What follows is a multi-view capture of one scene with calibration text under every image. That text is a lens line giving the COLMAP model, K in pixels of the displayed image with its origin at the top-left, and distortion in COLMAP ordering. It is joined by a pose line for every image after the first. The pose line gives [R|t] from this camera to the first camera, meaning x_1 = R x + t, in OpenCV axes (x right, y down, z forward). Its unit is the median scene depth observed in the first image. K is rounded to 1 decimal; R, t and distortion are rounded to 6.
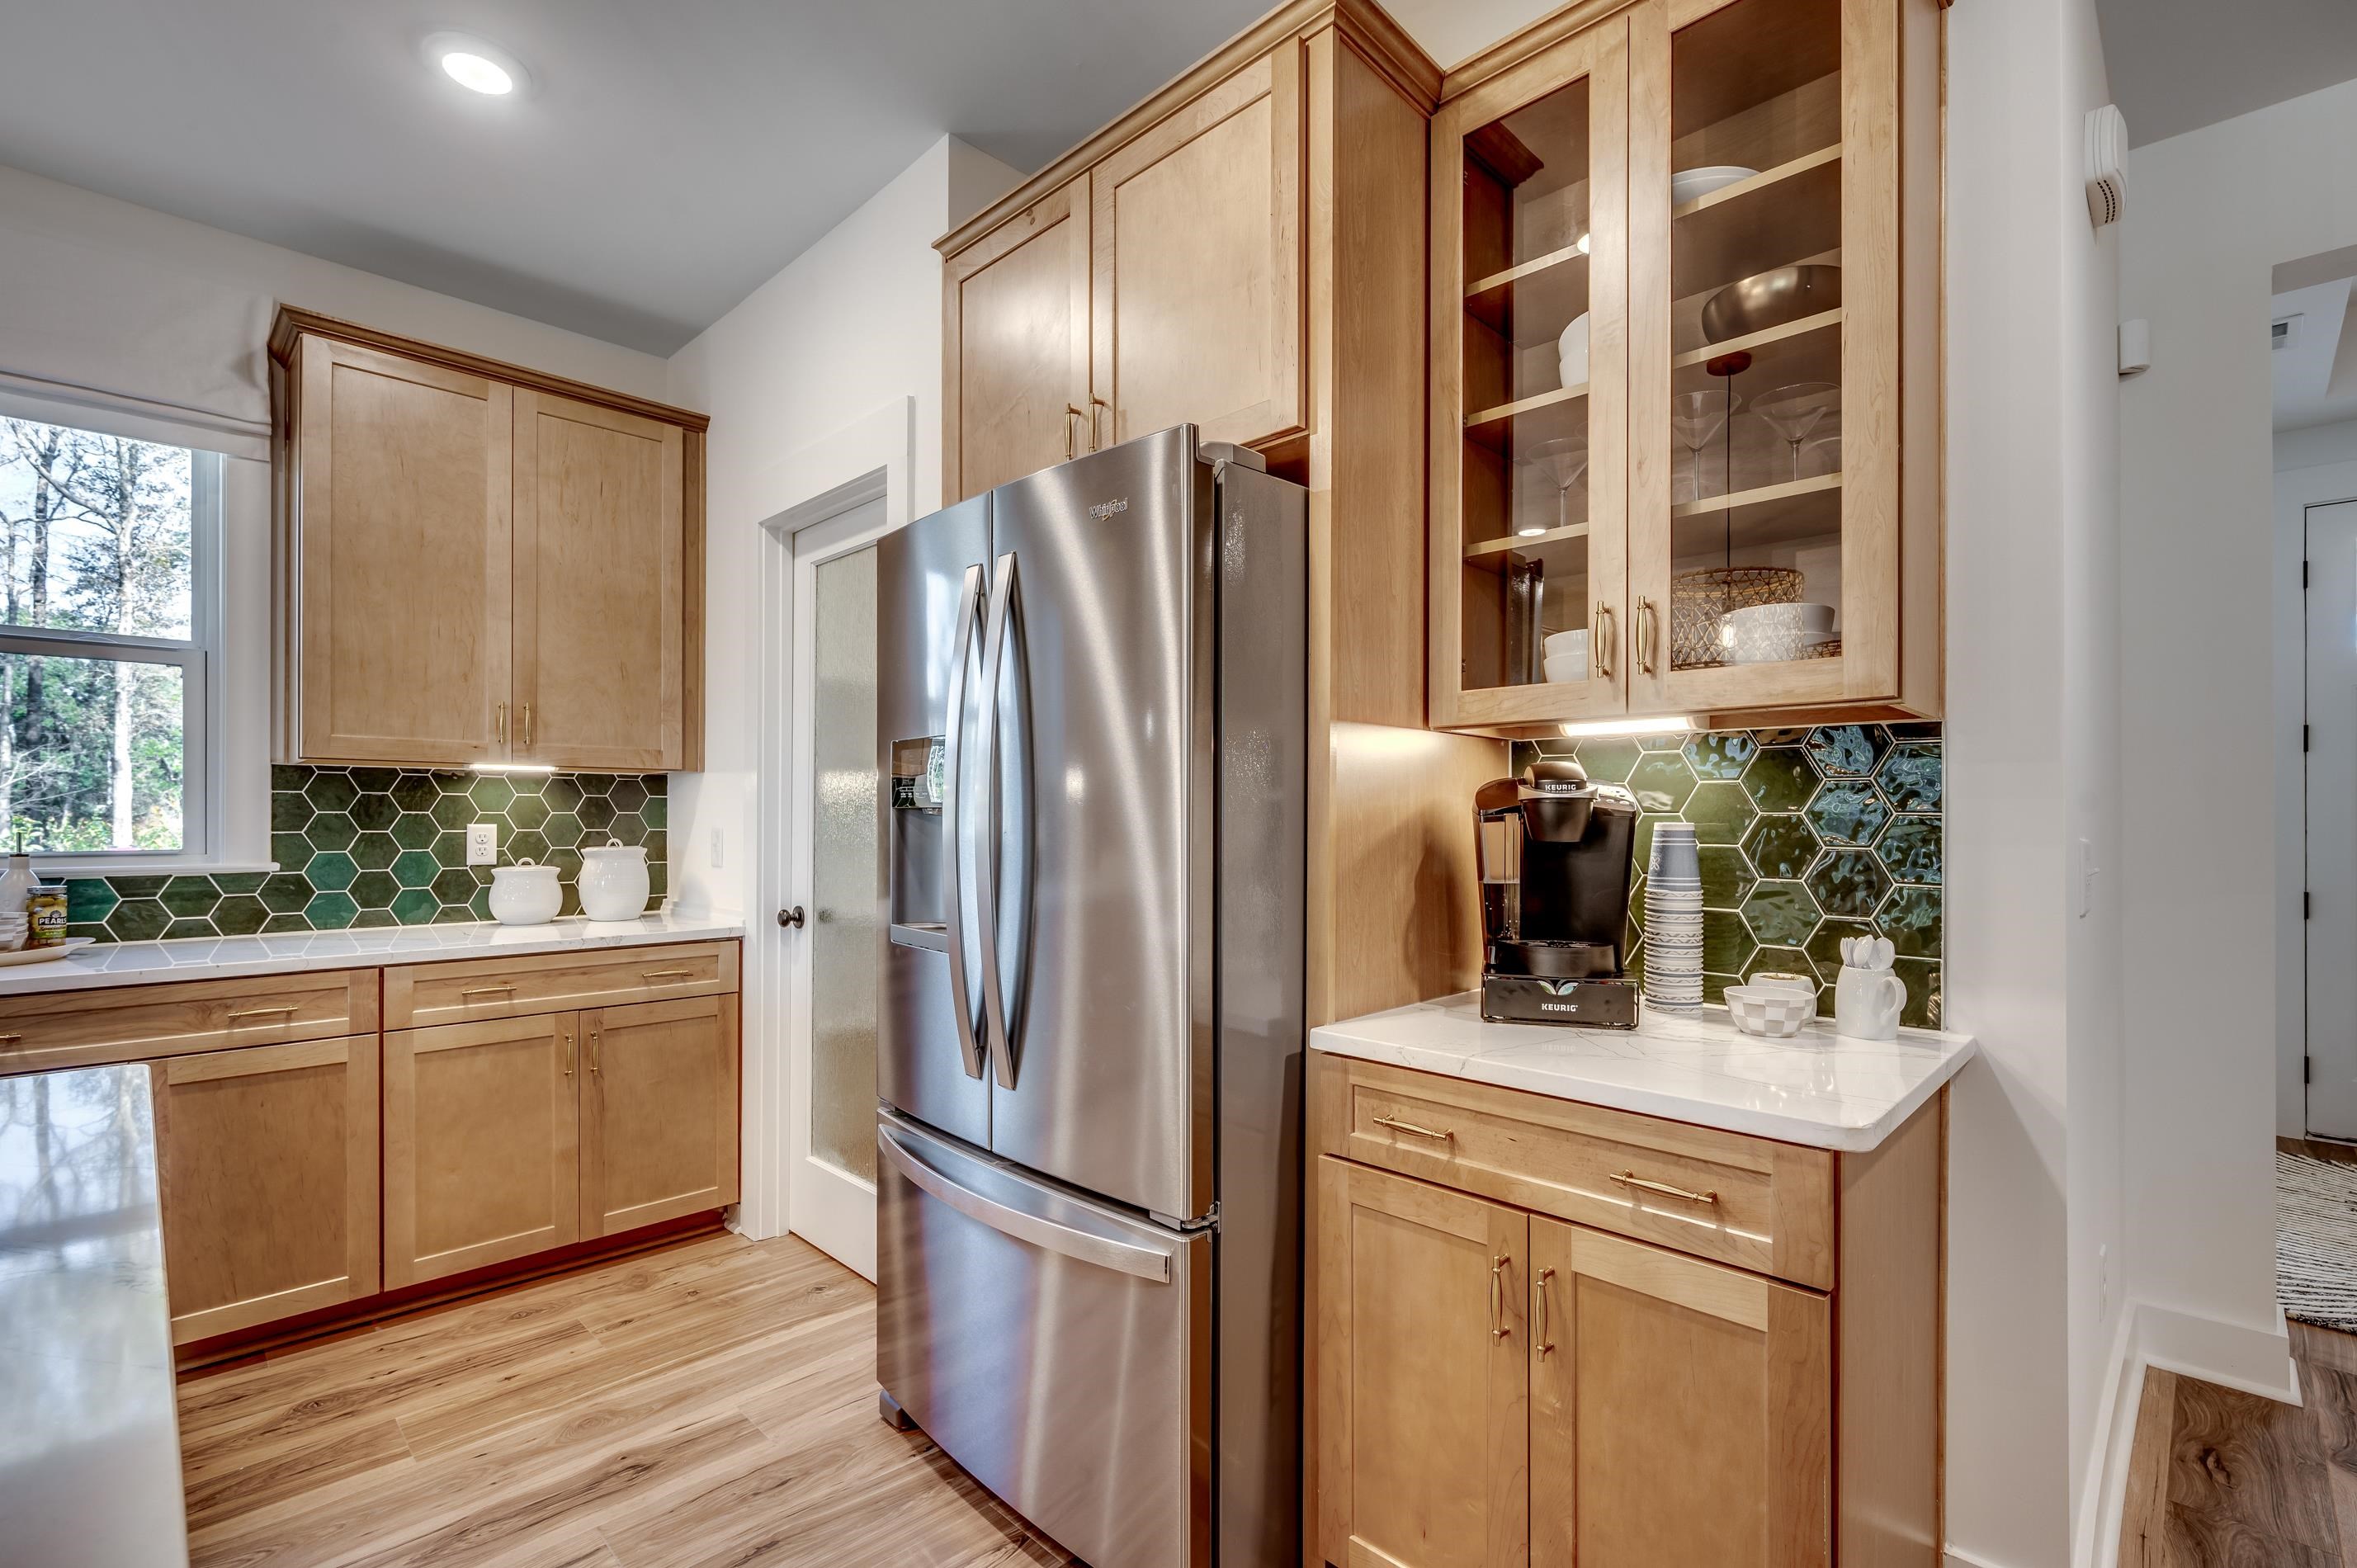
lens RADIAL K [[1066.1, 0, 1173.8], [0, 1066.1, 813.5], [0, 0, 1]] dist [-0.004543, -0.000746]
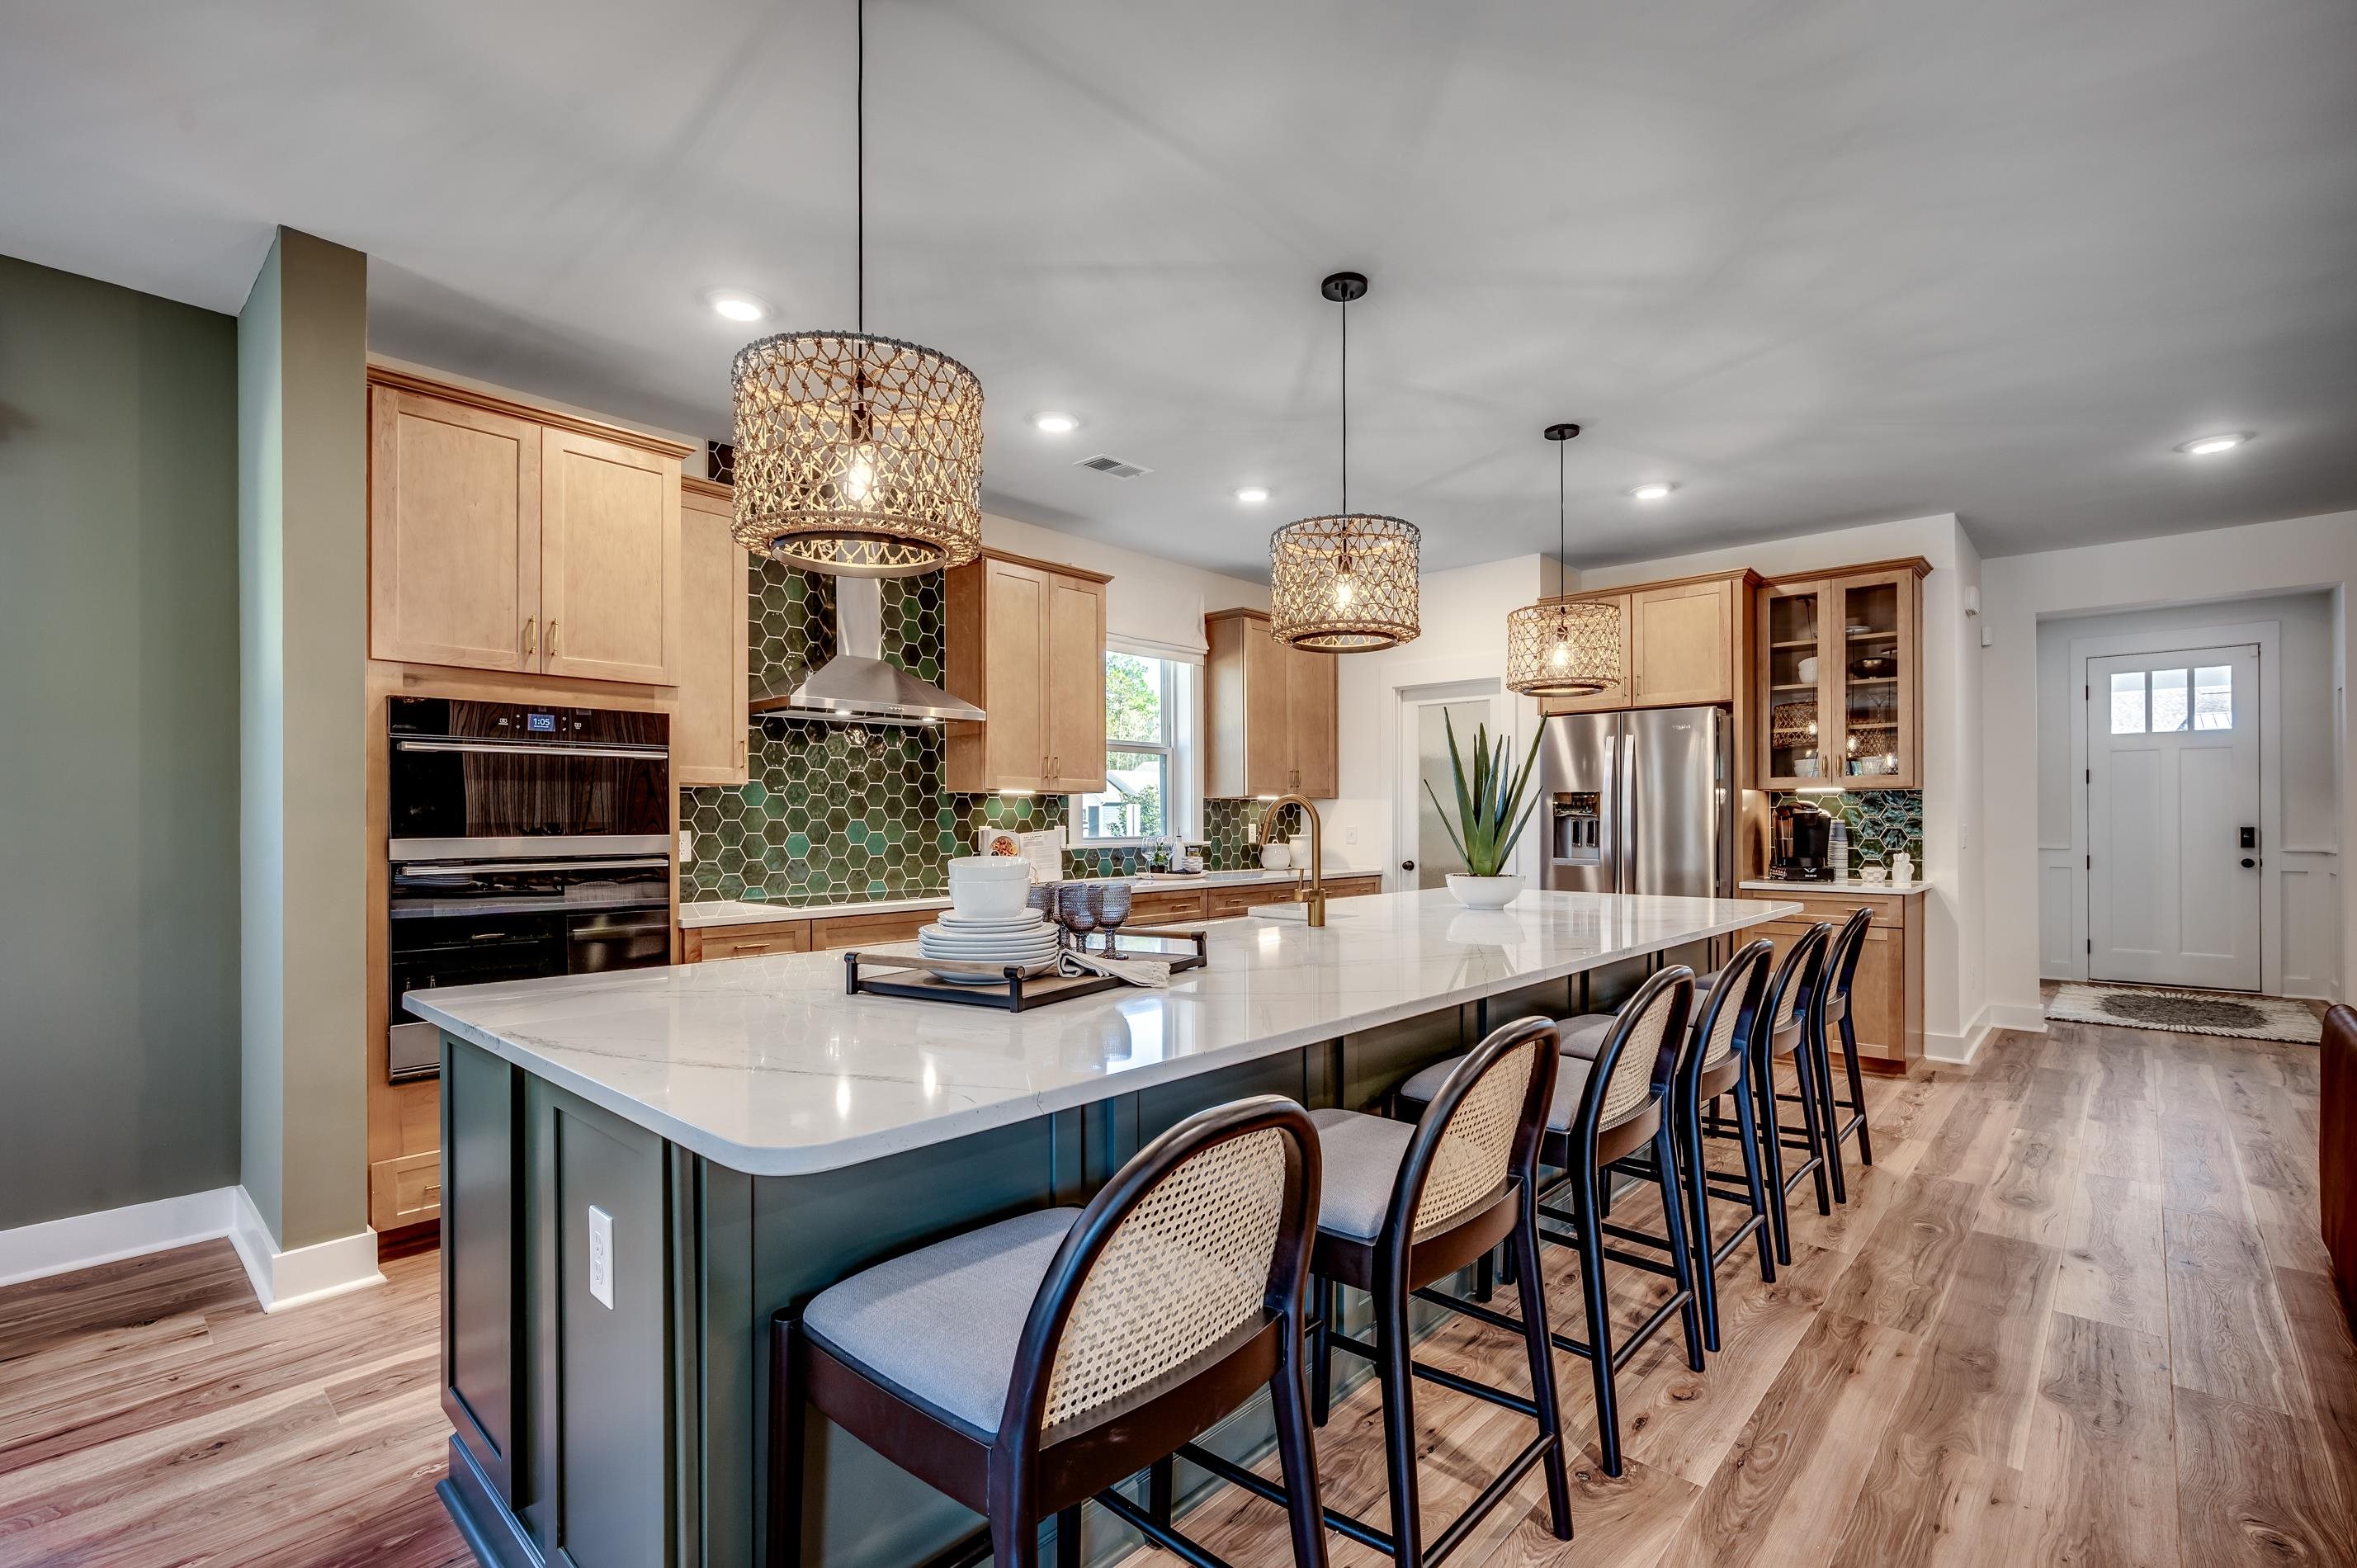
lens RADIAL K [[1066.1, 0, 1173.8], [0, 1066.1, 813.5], [0, 0, 1]] dist [-0.004543, -0.000746]
pose [[0.999022, -0.000861, 0.044206, -1.548495], [0.001041, 0.999991, -0.004050, -0.003882], [-0.044202, 0.004092, 0.999014, -1.953903]]
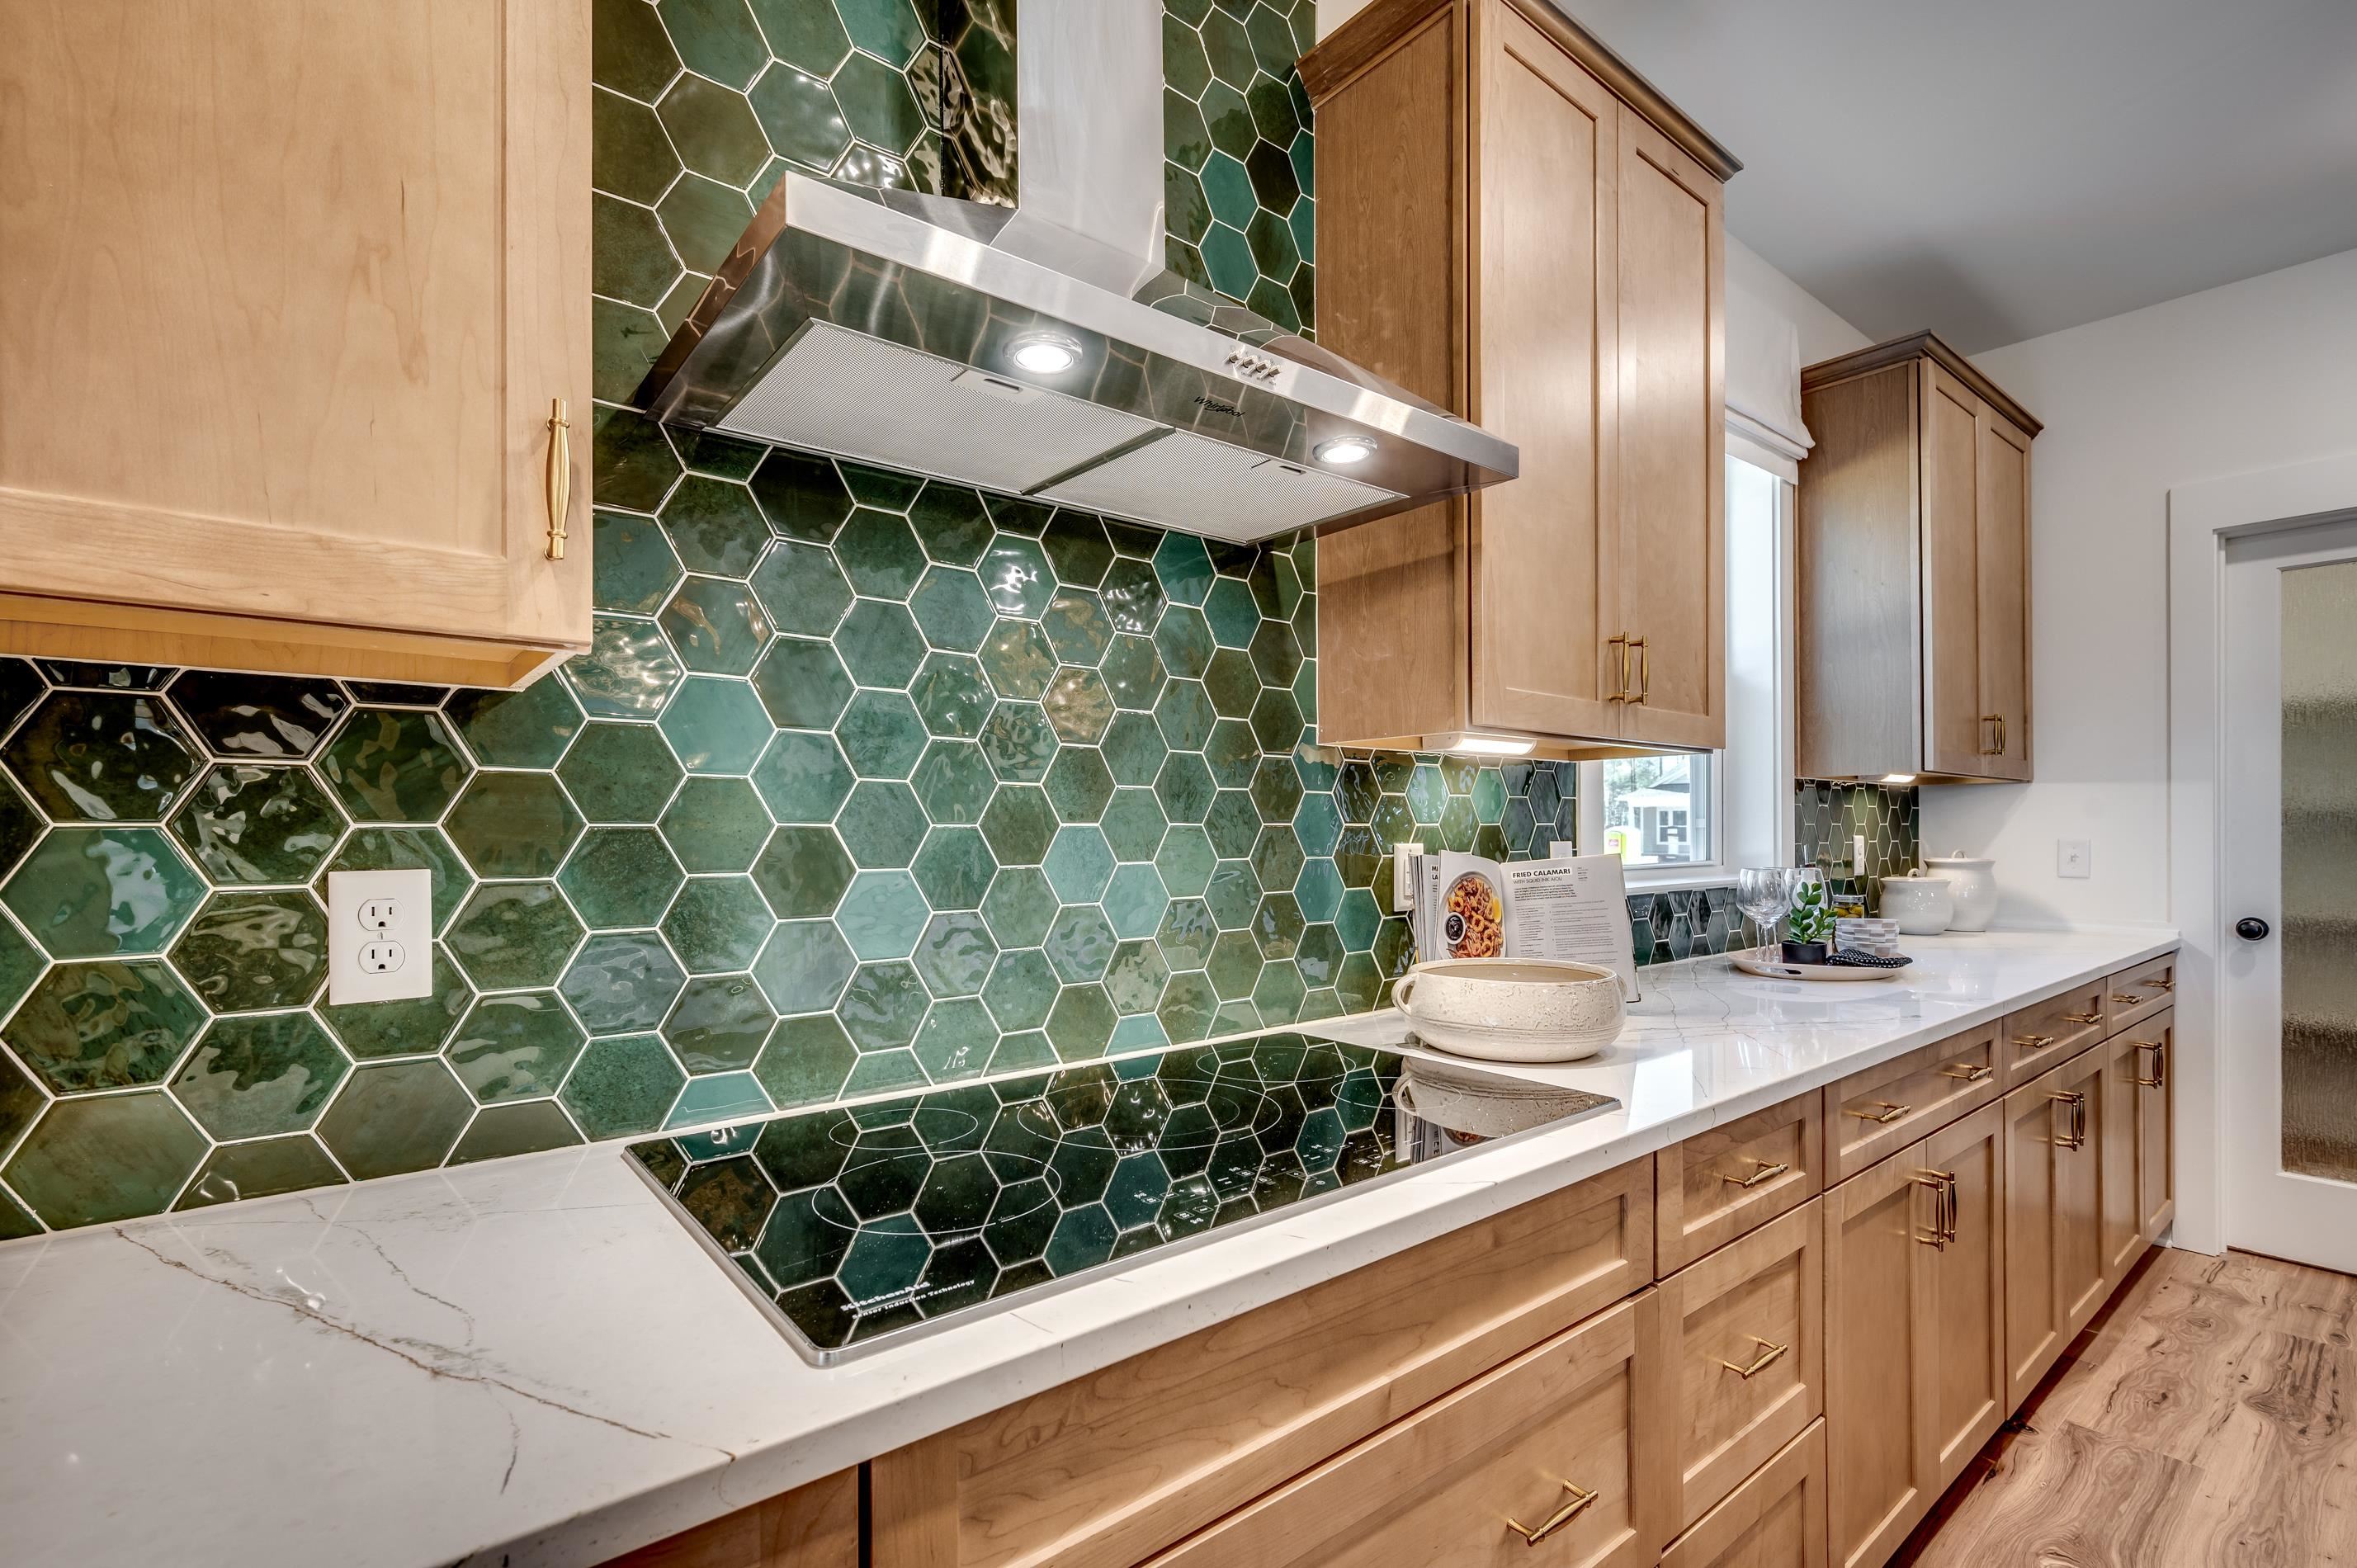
lens RADIAL K [[1066.1, 0, 1173.8], [0, 1066.1, 813.5], [0, 0, 1]] dist [-0.004543, -0.000746]
pose [[0.992956, -0.003440, -0.118432, -2.027013], [0.002015, 0.999924, -0.012144, 0.000971], [0.118465, 0.011820, 0.992888, -0.156570]]
